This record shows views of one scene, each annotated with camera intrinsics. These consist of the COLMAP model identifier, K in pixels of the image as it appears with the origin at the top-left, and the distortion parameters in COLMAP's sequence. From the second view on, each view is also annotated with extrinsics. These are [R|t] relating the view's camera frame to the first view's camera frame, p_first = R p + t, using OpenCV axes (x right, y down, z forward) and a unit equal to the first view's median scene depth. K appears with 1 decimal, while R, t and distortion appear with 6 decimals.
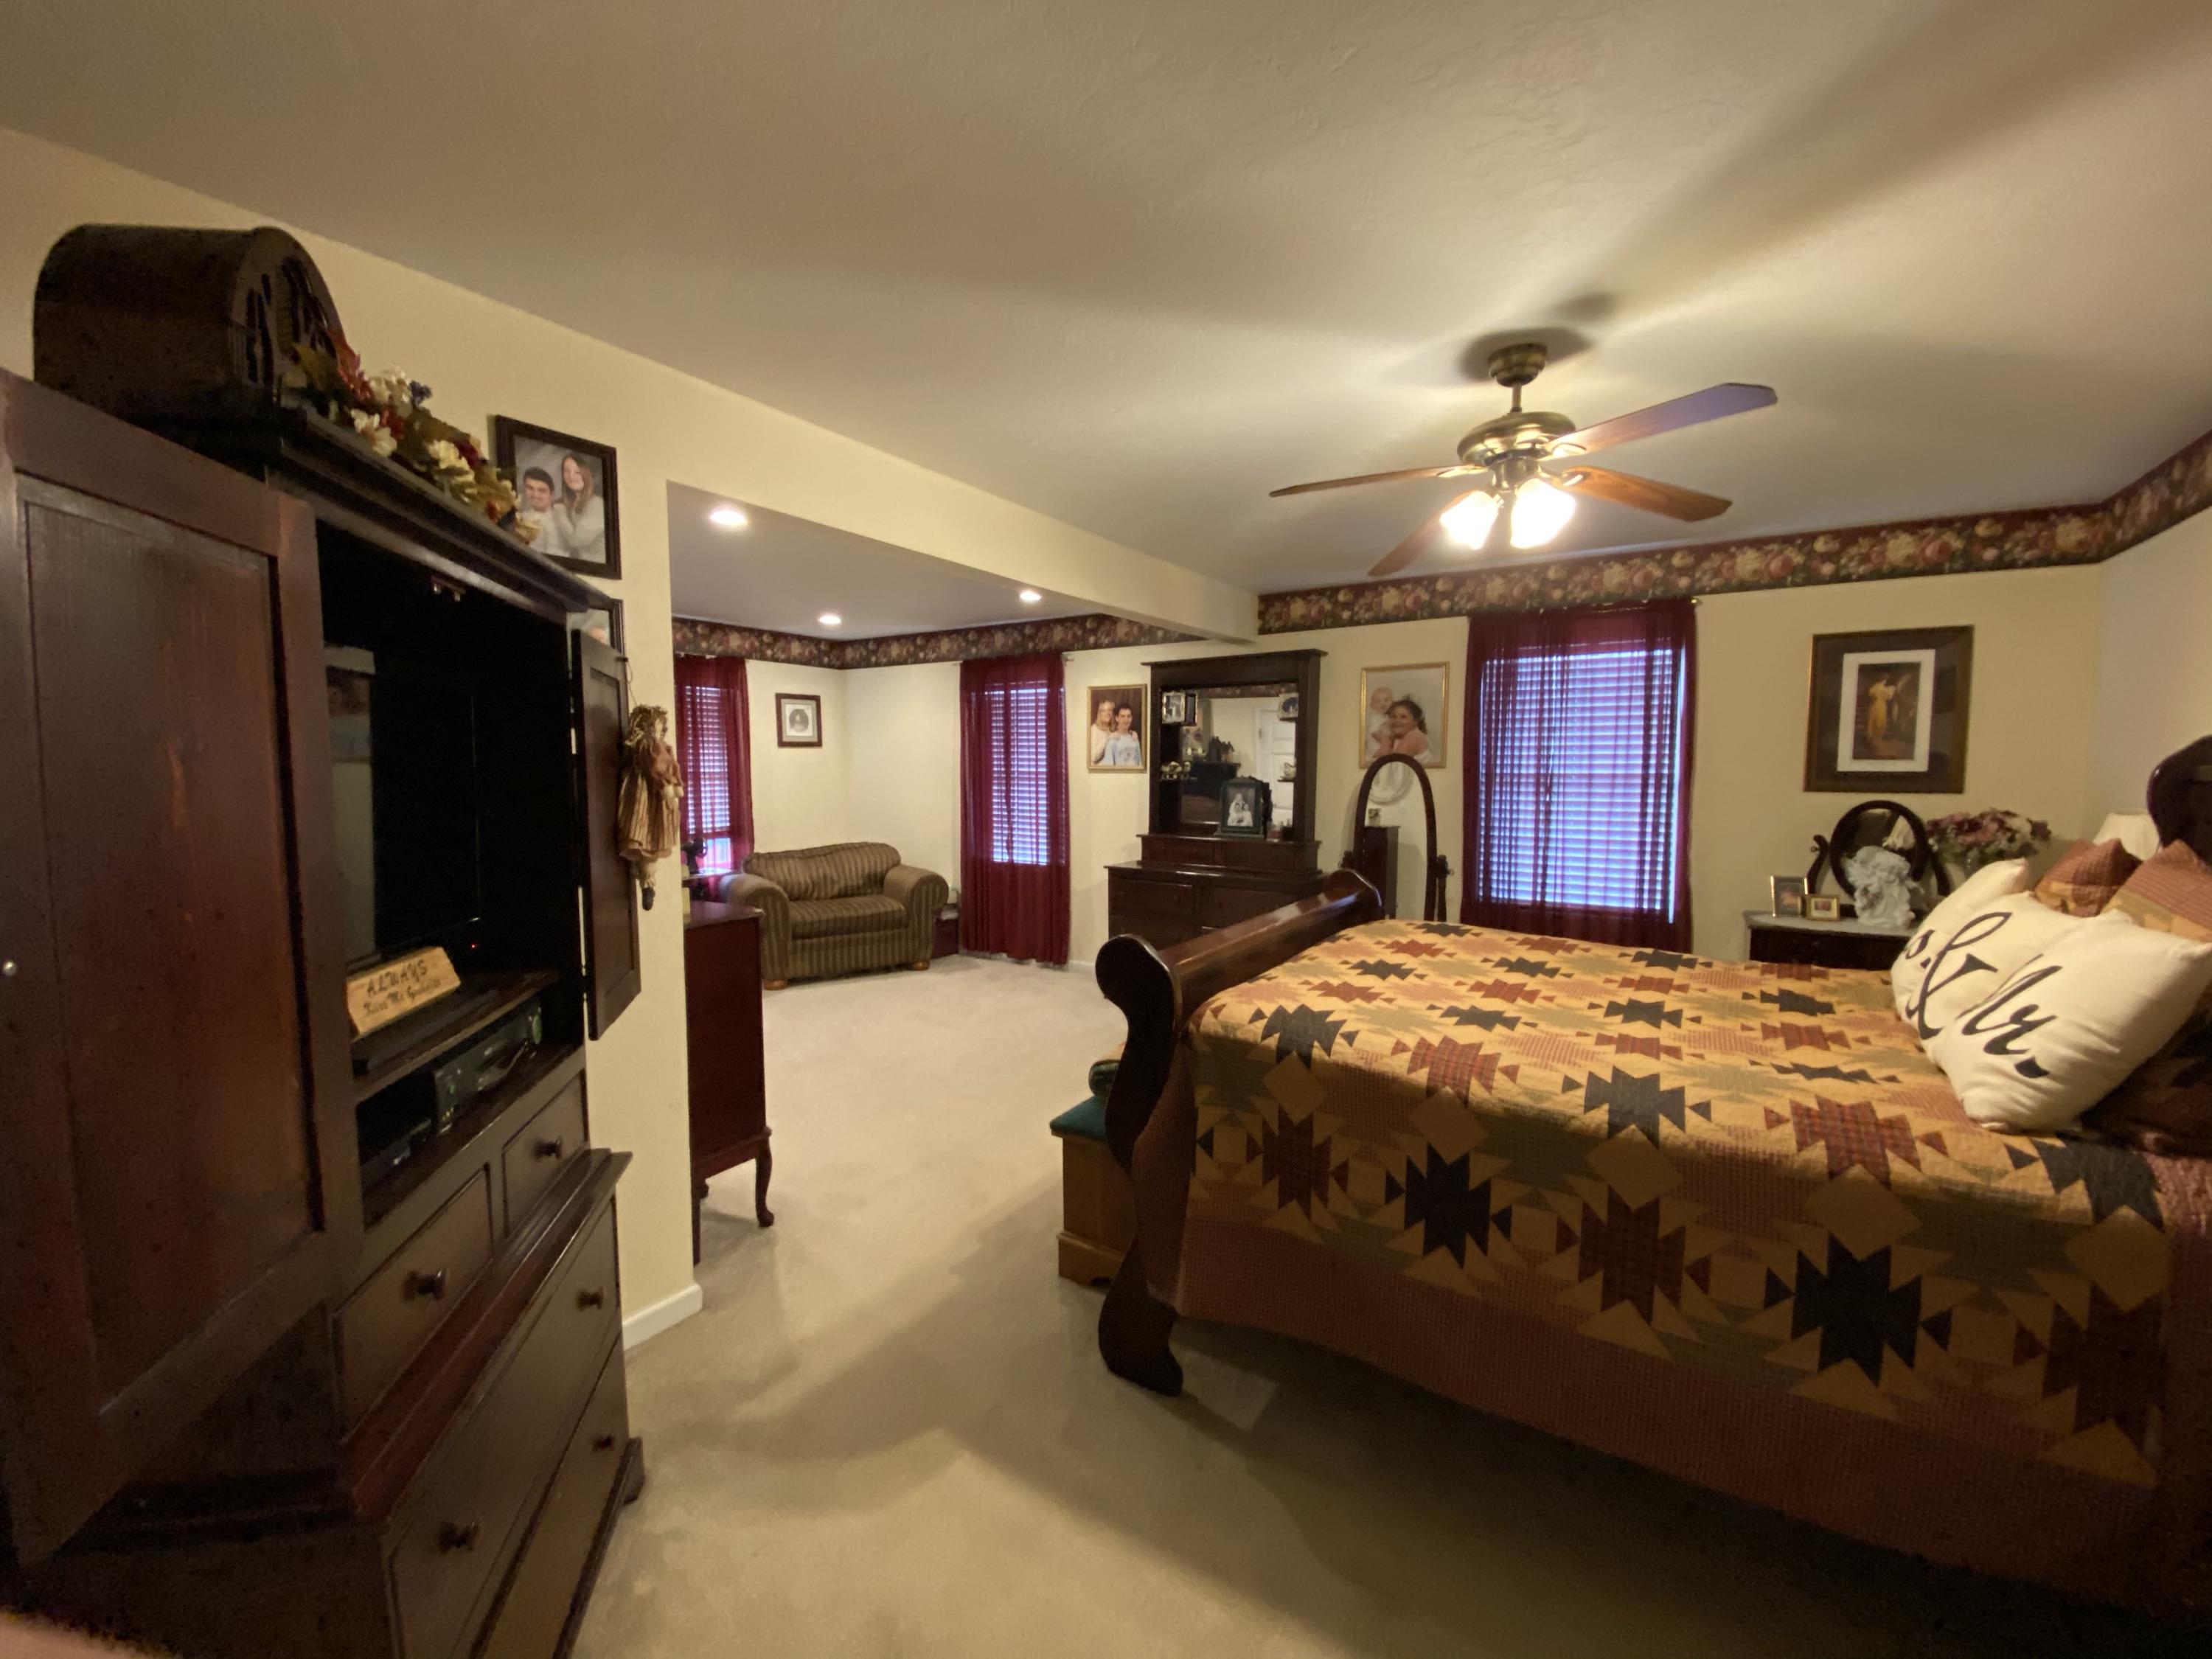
lens RADIAL K [[877.9, 0, 1106.0], [0, 877.9, 829.5], [0, 0, 1]] dist [0.000849, -0.000037]
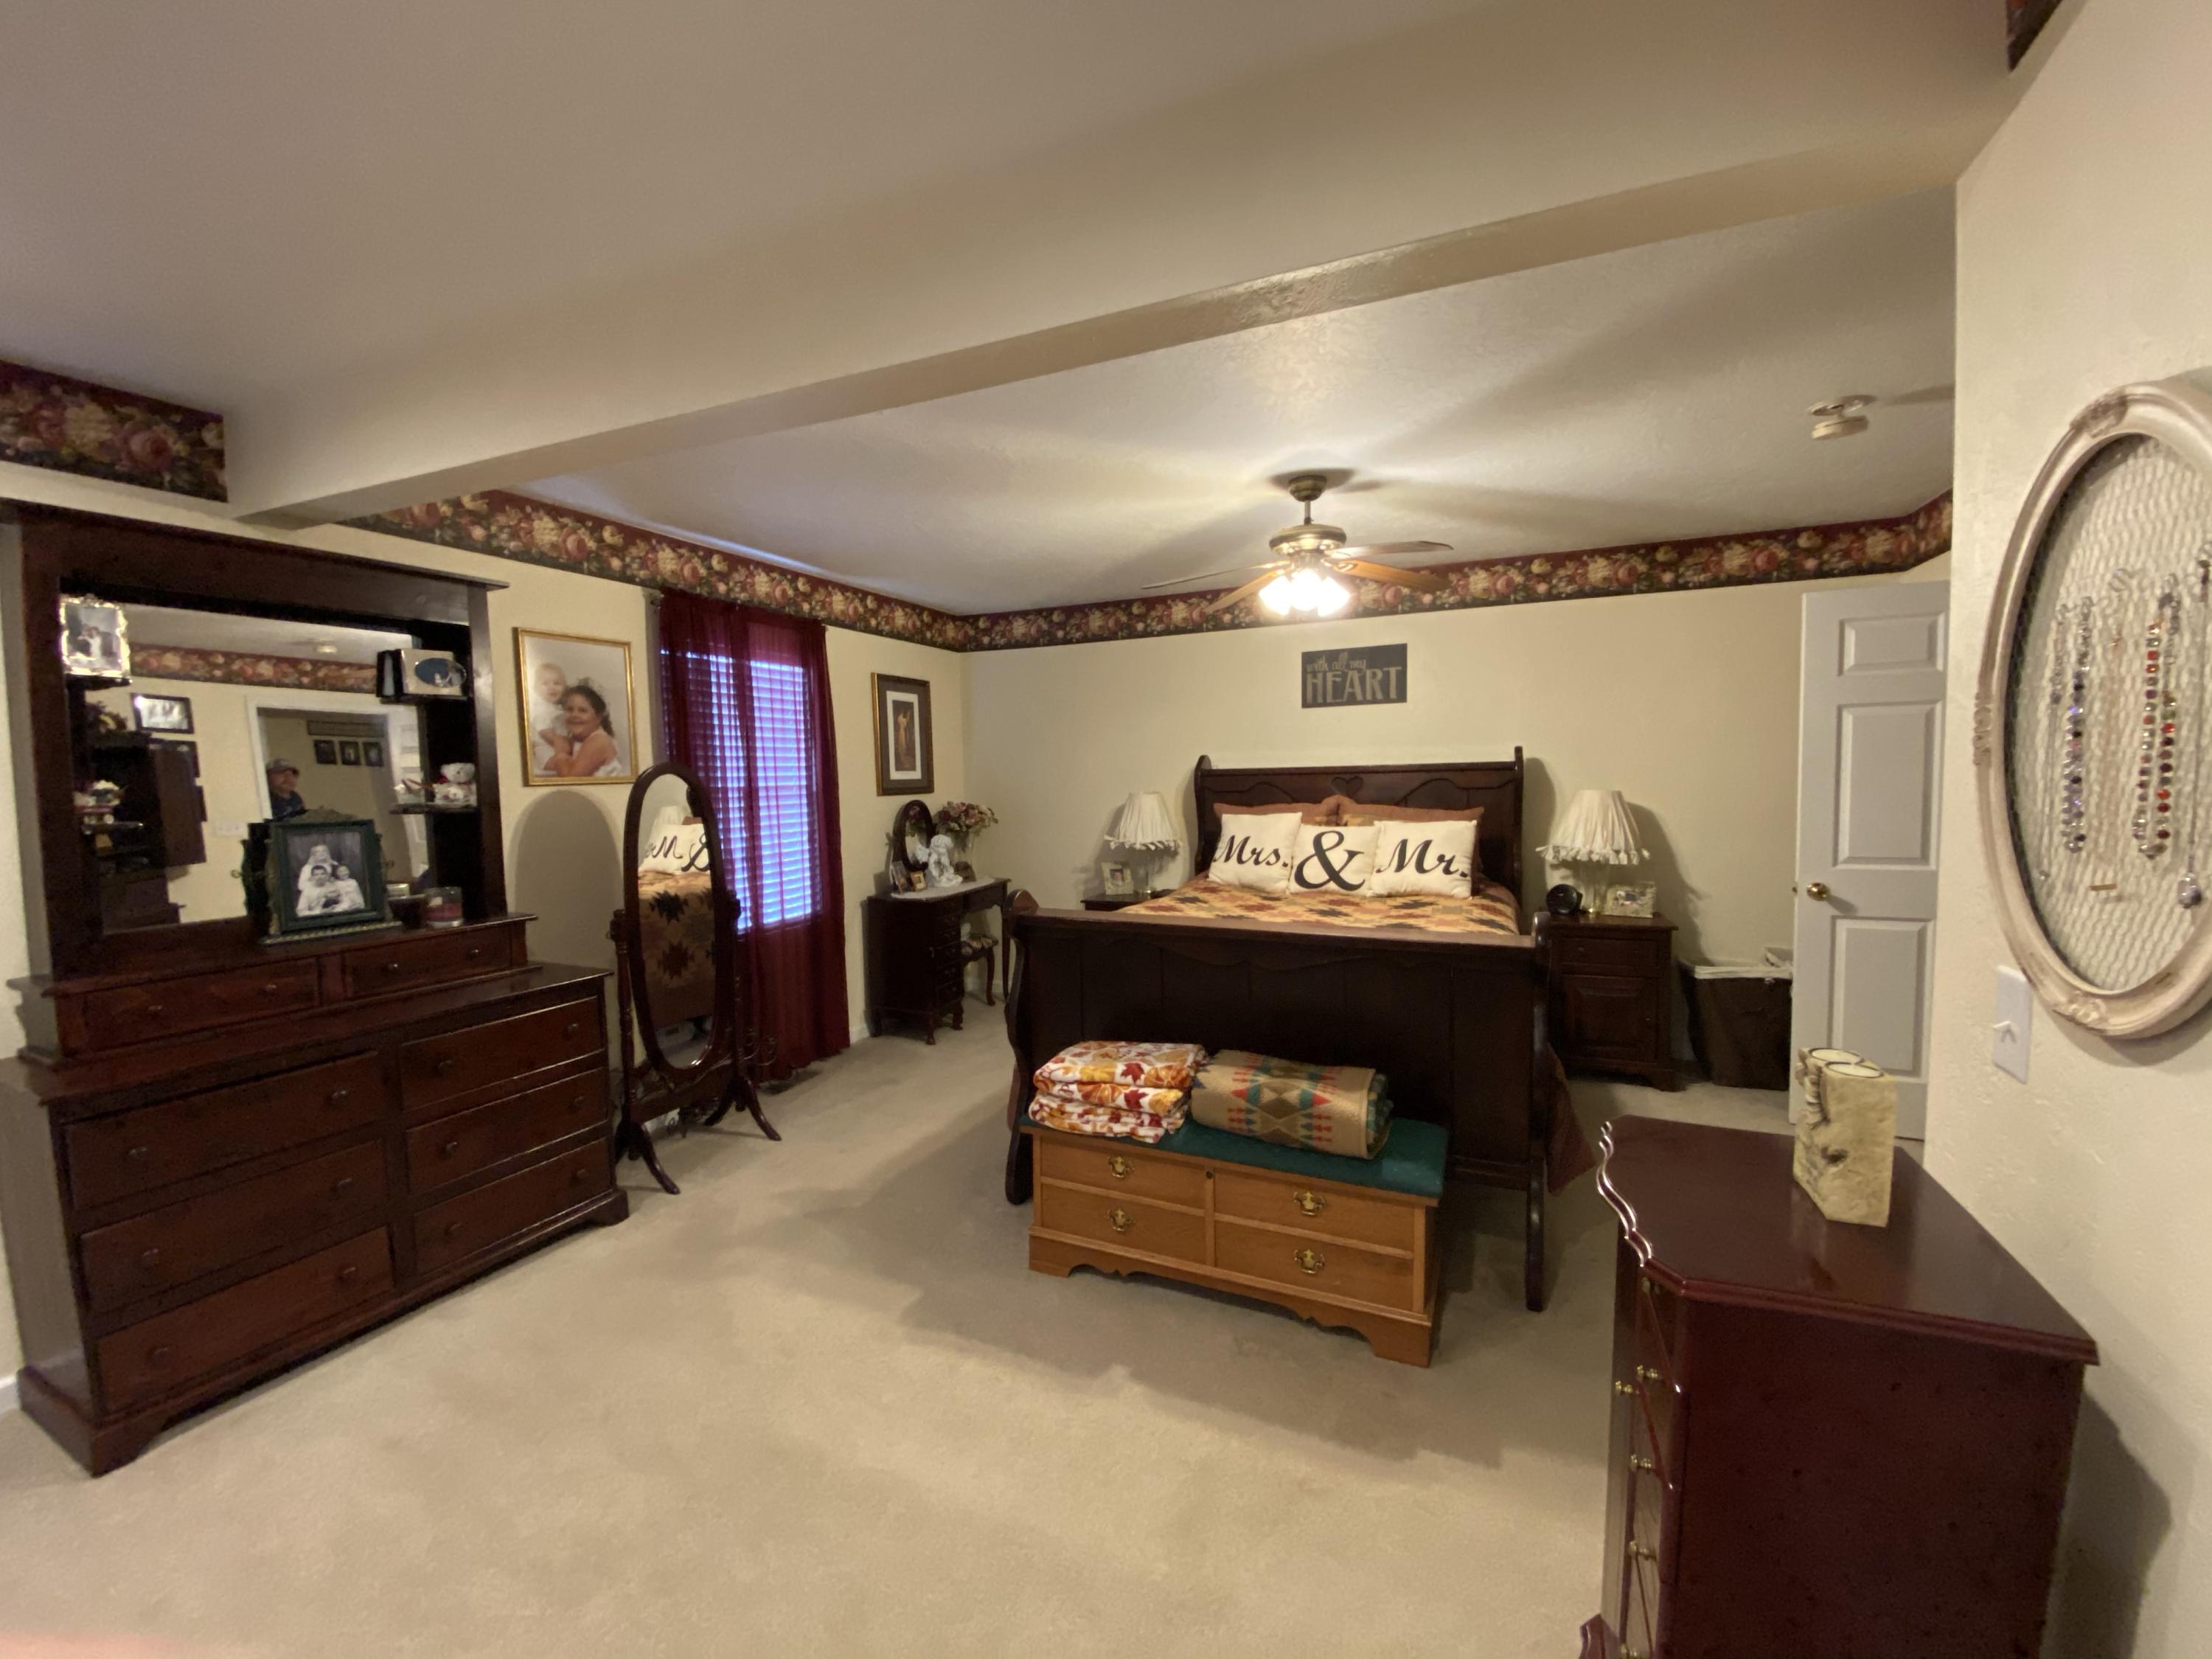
lens RADIAL K [[877.9, 0, 1106.0], [0, 877.9, 829.5], [0, 0, 1]] dist [0.000849, -0.000037]
pose [[-0.159618, -0.063268, 0.985149, -0.493613], [0.087894, 0.993070, 0.078018, -0.063421], [-0.983258, 0.099042, -0.152951, 0.849088]]
